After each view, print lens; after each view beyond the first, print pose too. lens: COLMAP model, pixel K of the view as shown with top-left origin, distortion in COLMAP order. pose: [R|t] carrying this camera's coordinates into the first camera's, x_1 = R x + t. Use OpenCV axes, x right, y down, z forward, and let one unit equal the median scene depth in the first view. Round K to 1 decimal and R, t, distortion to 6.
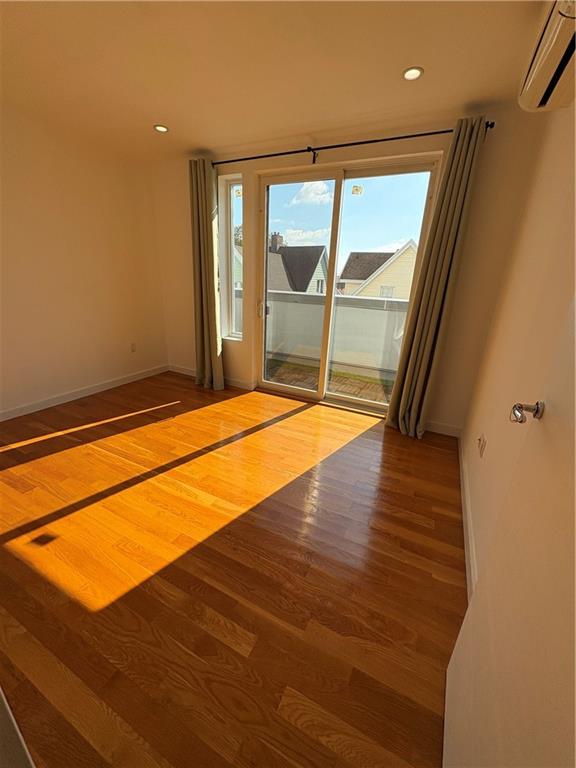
lens RADIAL K [[304.4, 0, 287.5], [0, 304.4, 386.0], [0, 0, 1]] dist [0.003504, -0.000673]
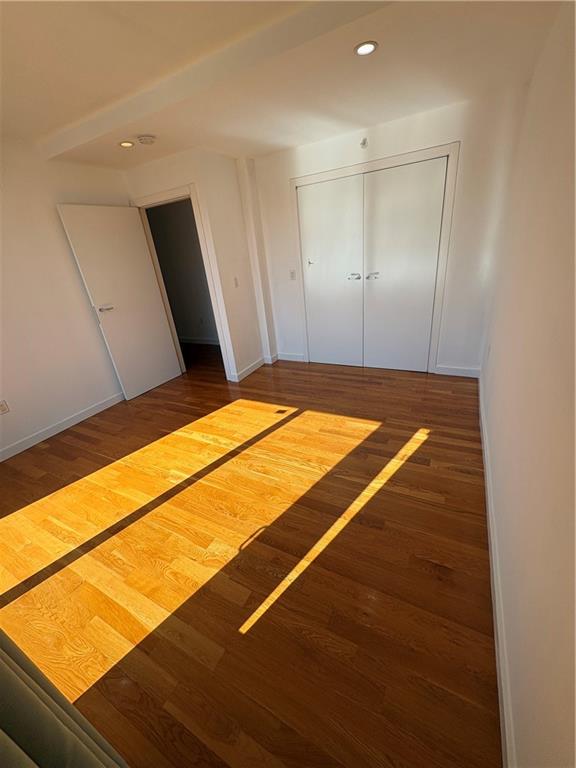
lens RADIAL K [[304.4, 0, 289.2], [0, 304.4, 386.9], [0, 0, 1]] dist [0.003504, -0.000673]
pose [[-0.998213, 0.038424, 0.045759, -0.858955], [0.059469, 0.713299, 0.698333, -0.853530], [-0.005807, 0.699806, -0.714309, 2.057600]]
